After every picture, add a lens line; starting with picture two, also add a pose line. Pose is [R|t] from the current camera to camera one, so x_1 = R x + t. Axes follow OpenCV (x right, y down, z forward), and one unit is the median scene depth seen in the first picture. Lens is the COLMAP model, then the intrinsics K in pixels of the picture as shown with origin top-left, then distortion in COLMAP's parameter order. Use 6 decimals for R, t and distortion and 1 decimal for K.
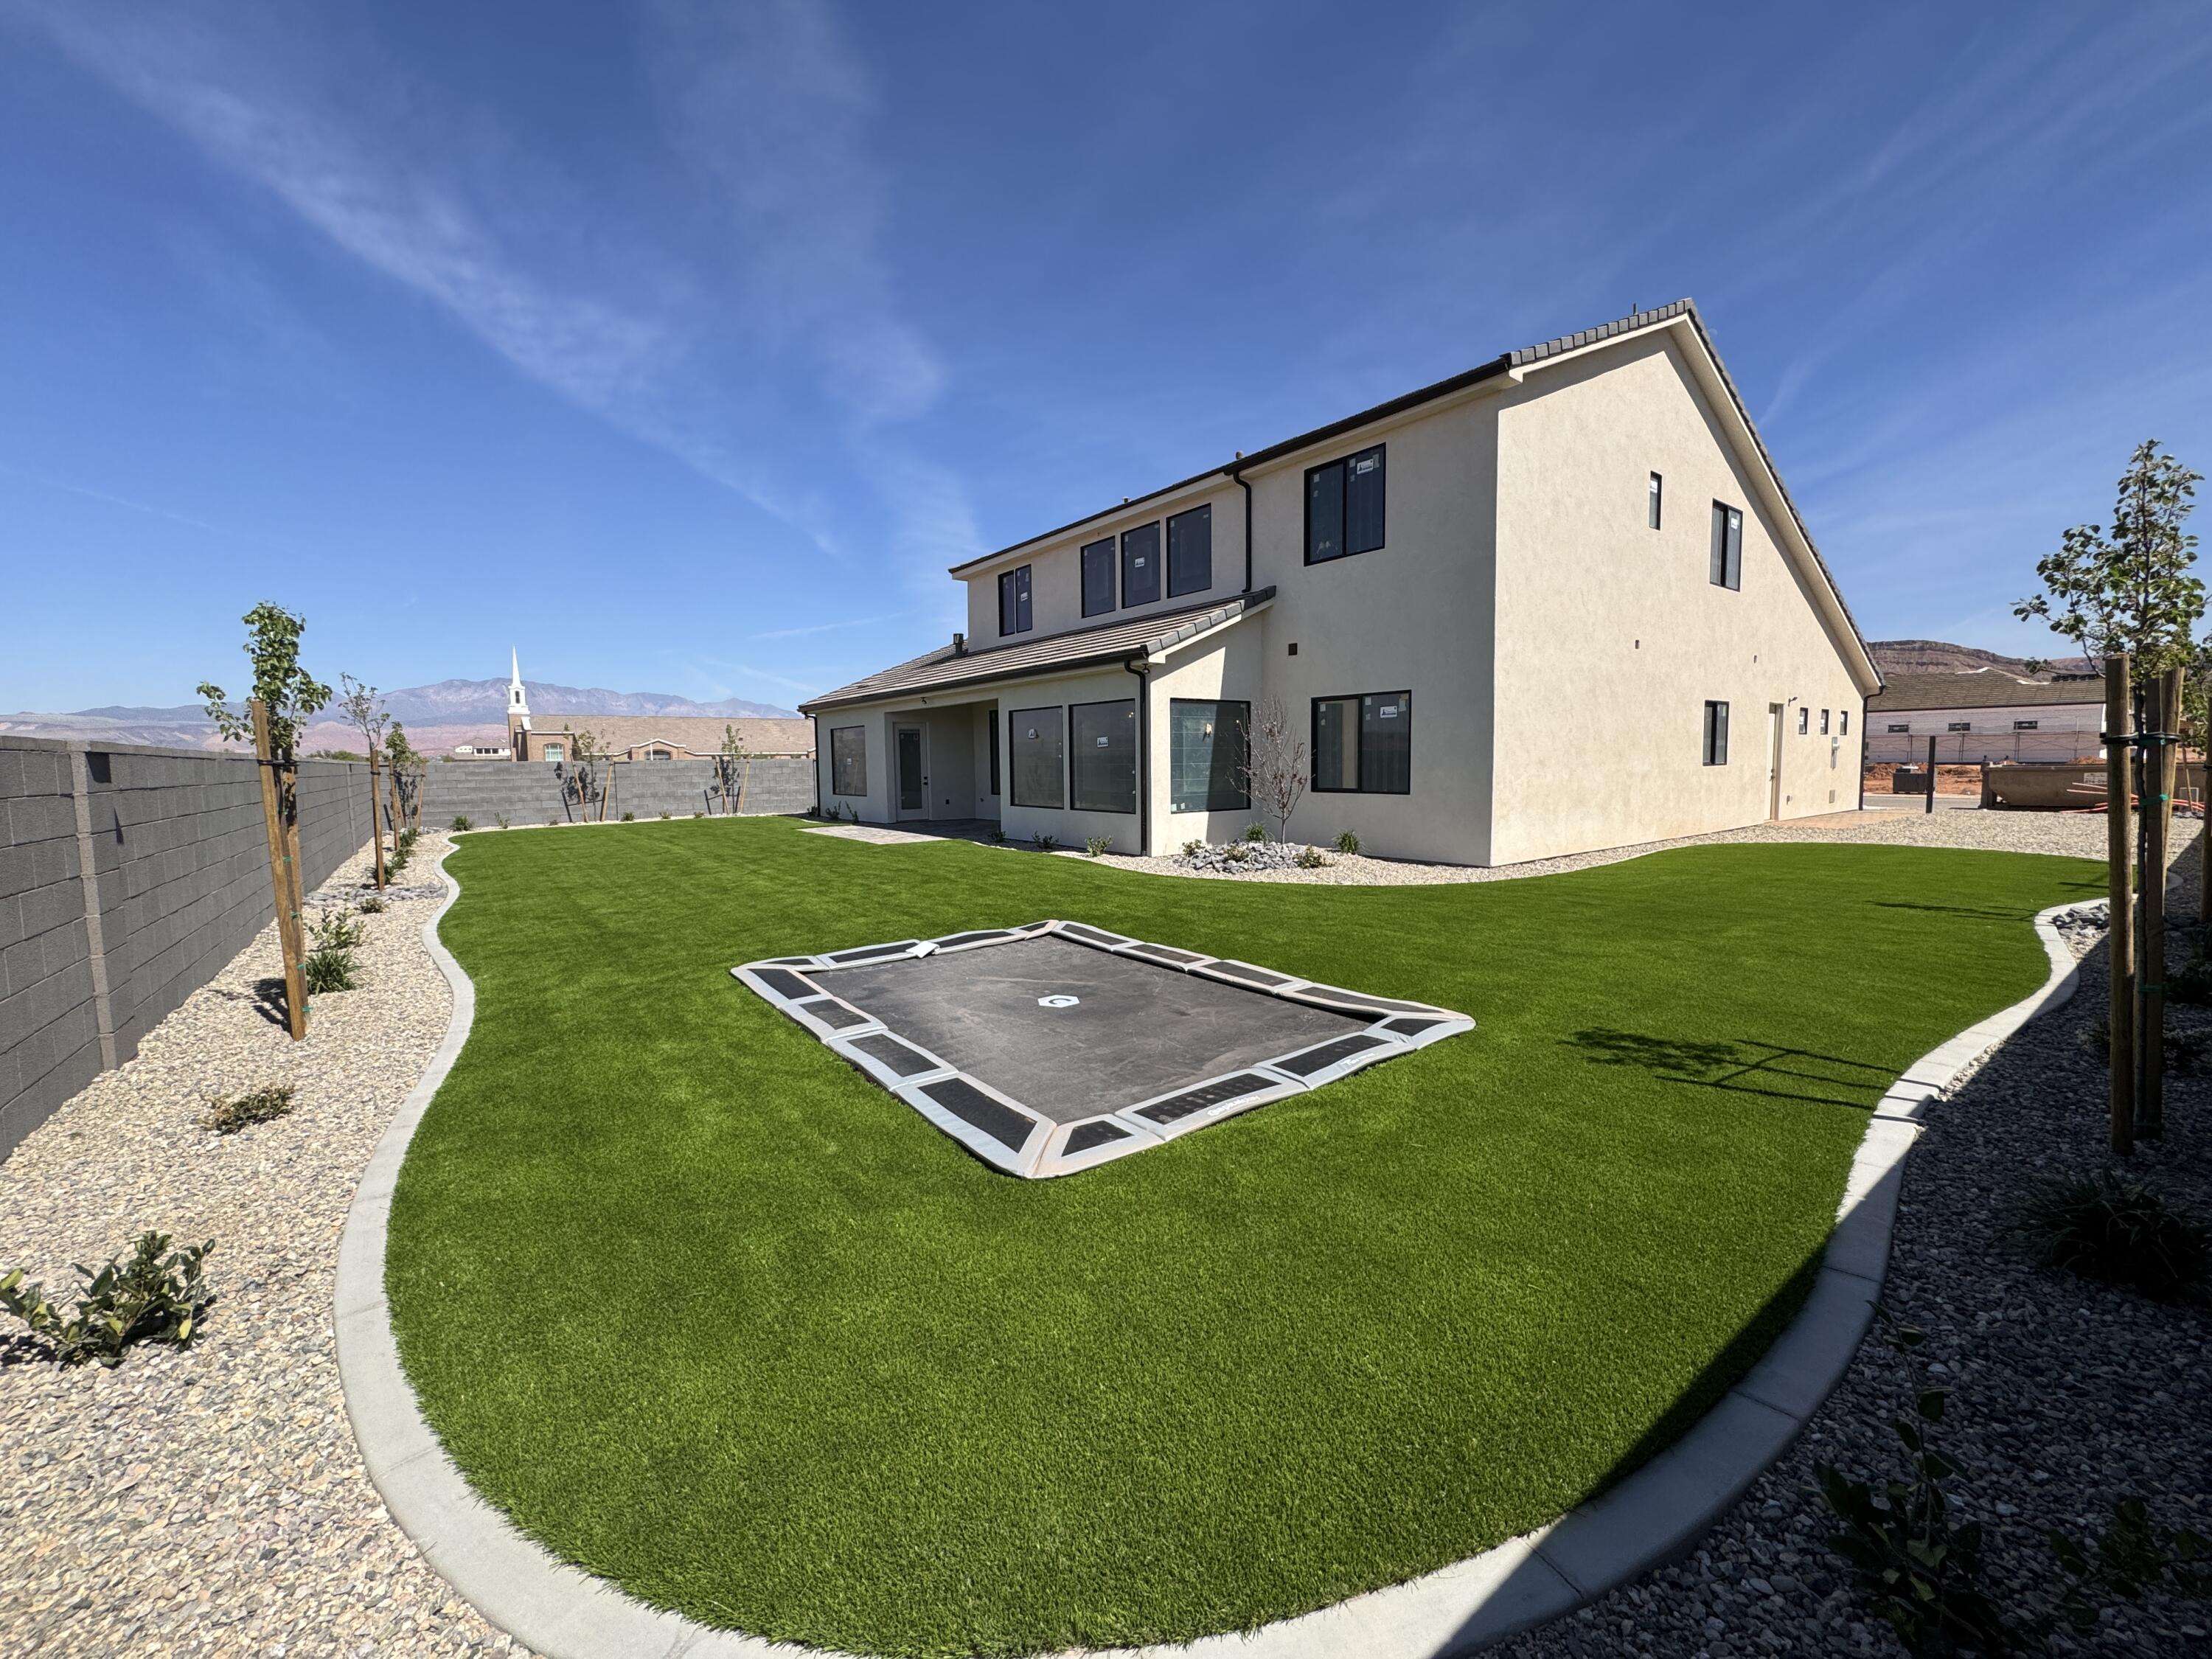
lens RADIAL K [[881.9, 0, 1112.6], [0, 881.9, 825.7], [0, 0, 1]] dist [0.000213, 0.000020]
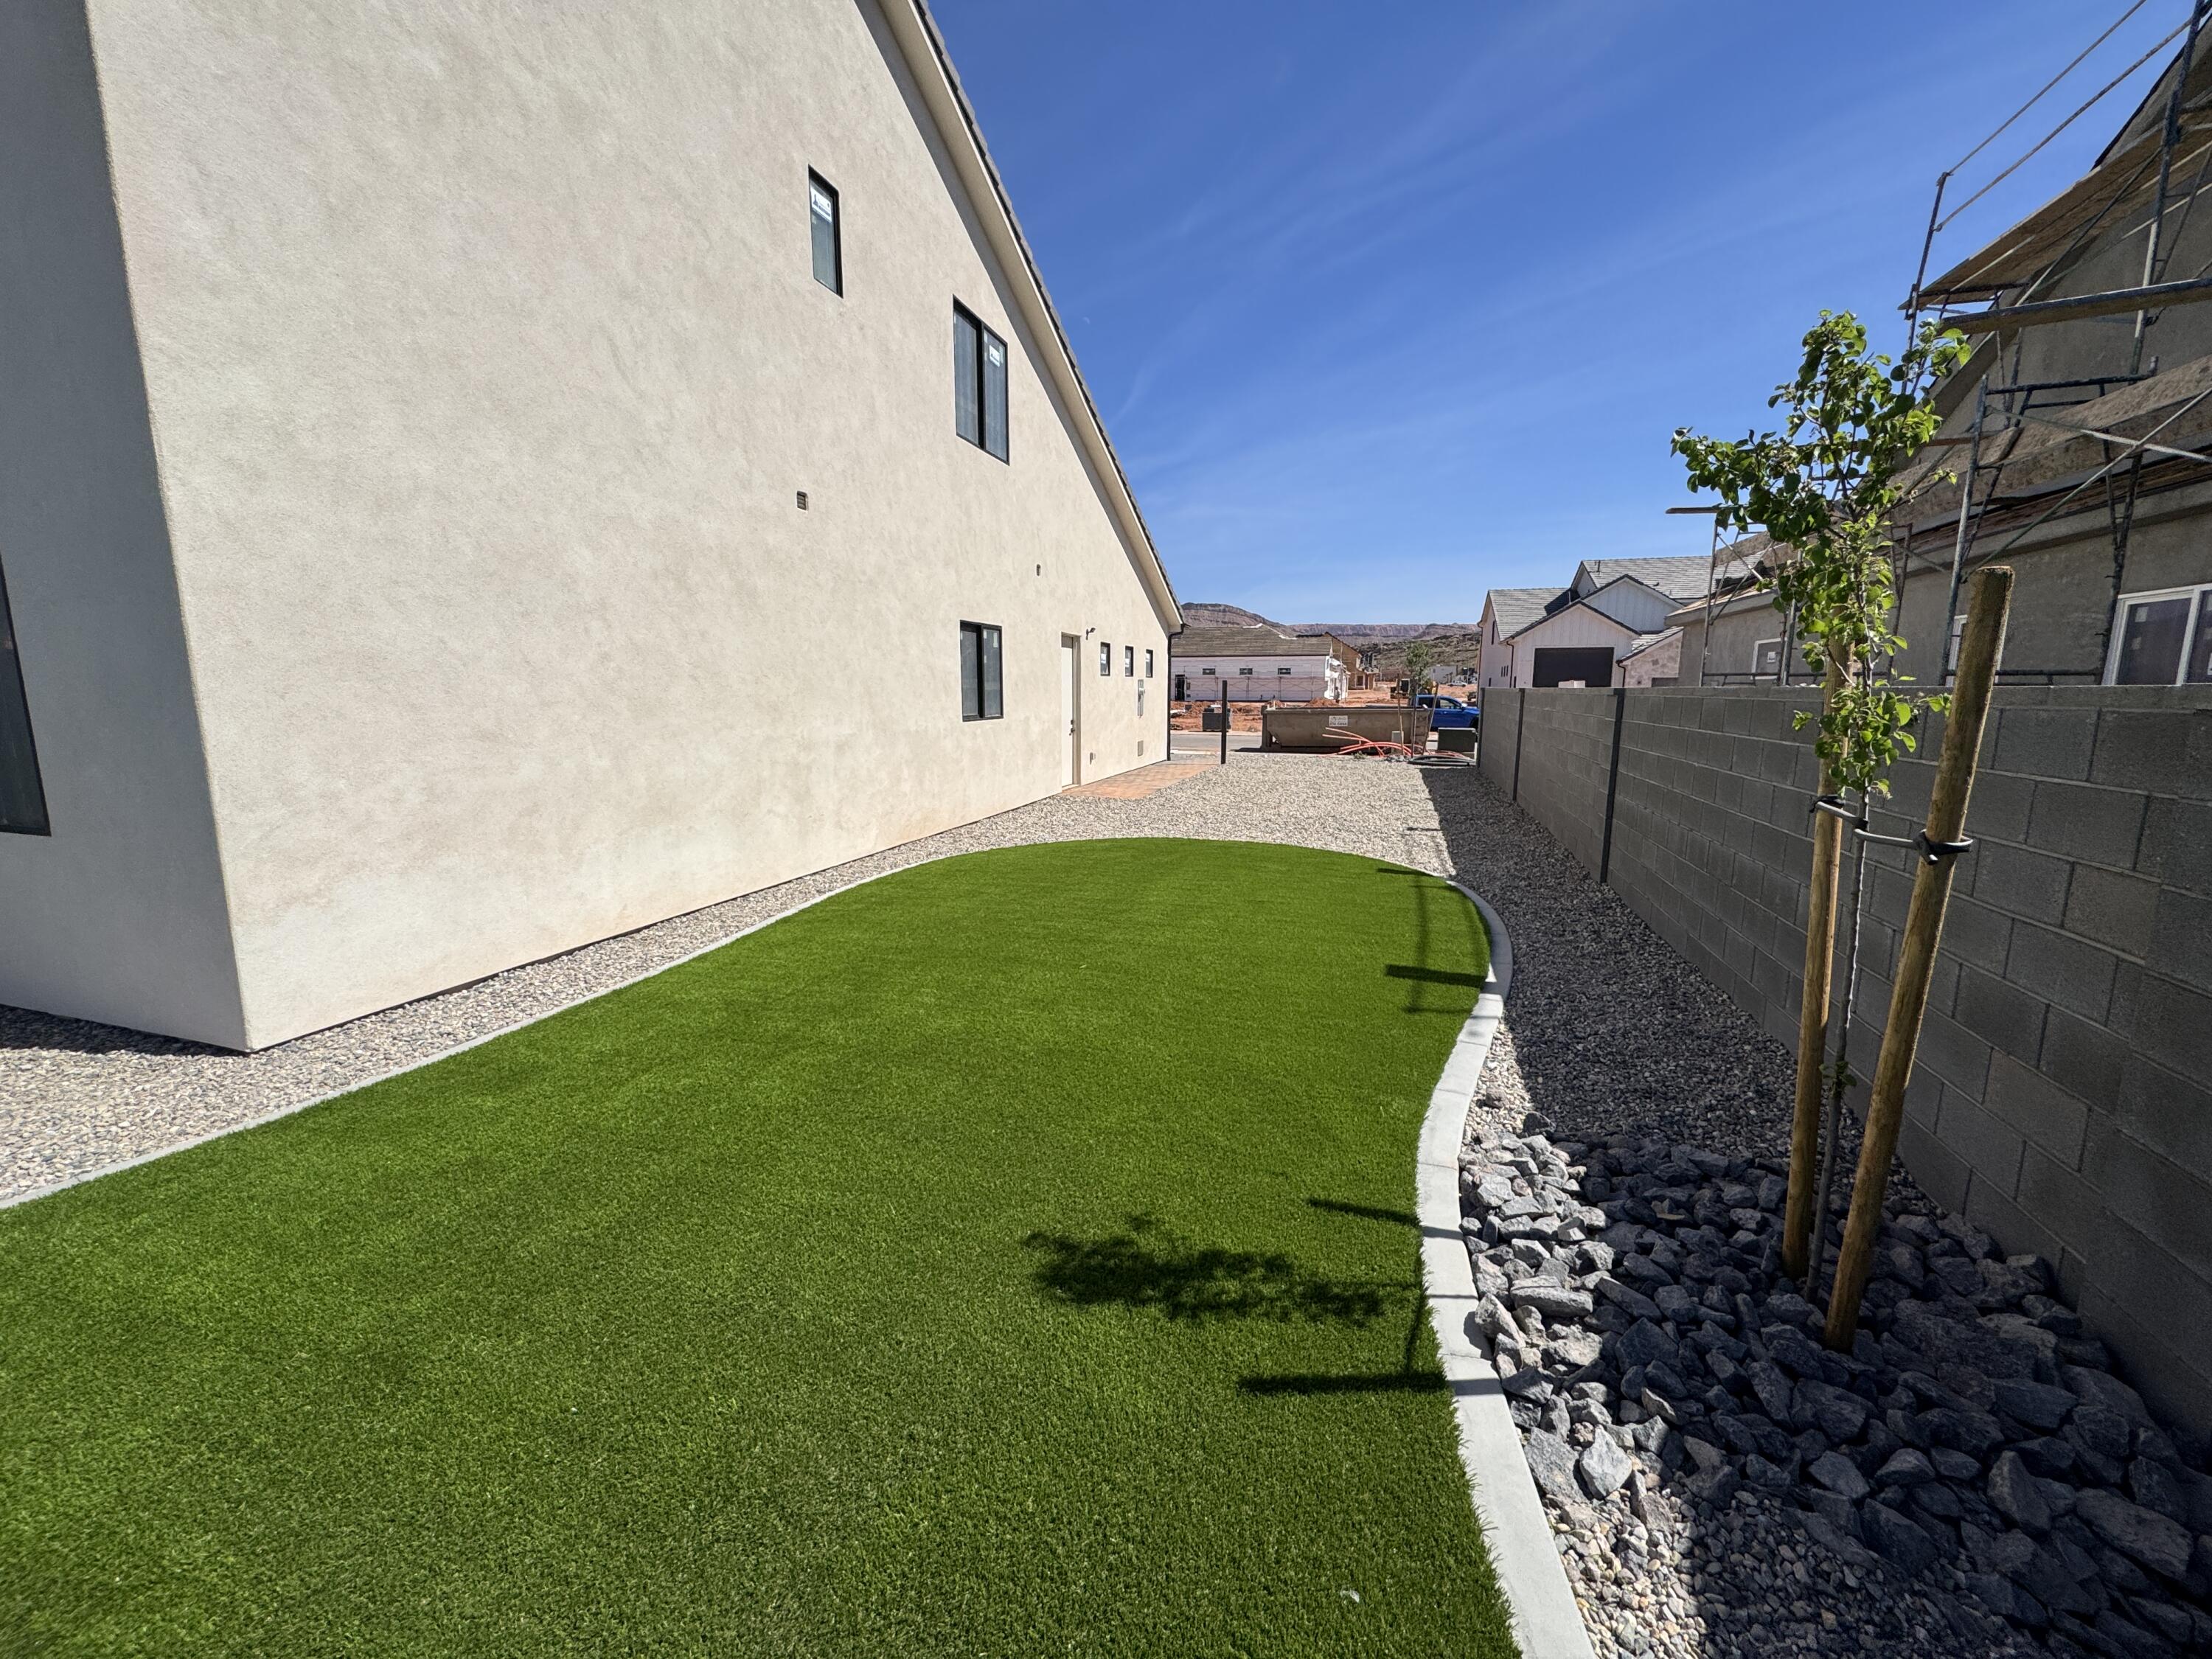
lens RADIAL K [[881.9, 0, 1103.9], [0, 881.9, 823.1], [0, 0, 1]] dist [0.000213, 0.000020]
pose [[0.822398, -0.072779, 0.564239, 0.151088], [0.030405, 0.995989, 0.084153, -0.017677], [-0.568100, -0.052052, 0.821312, 0.157287]]
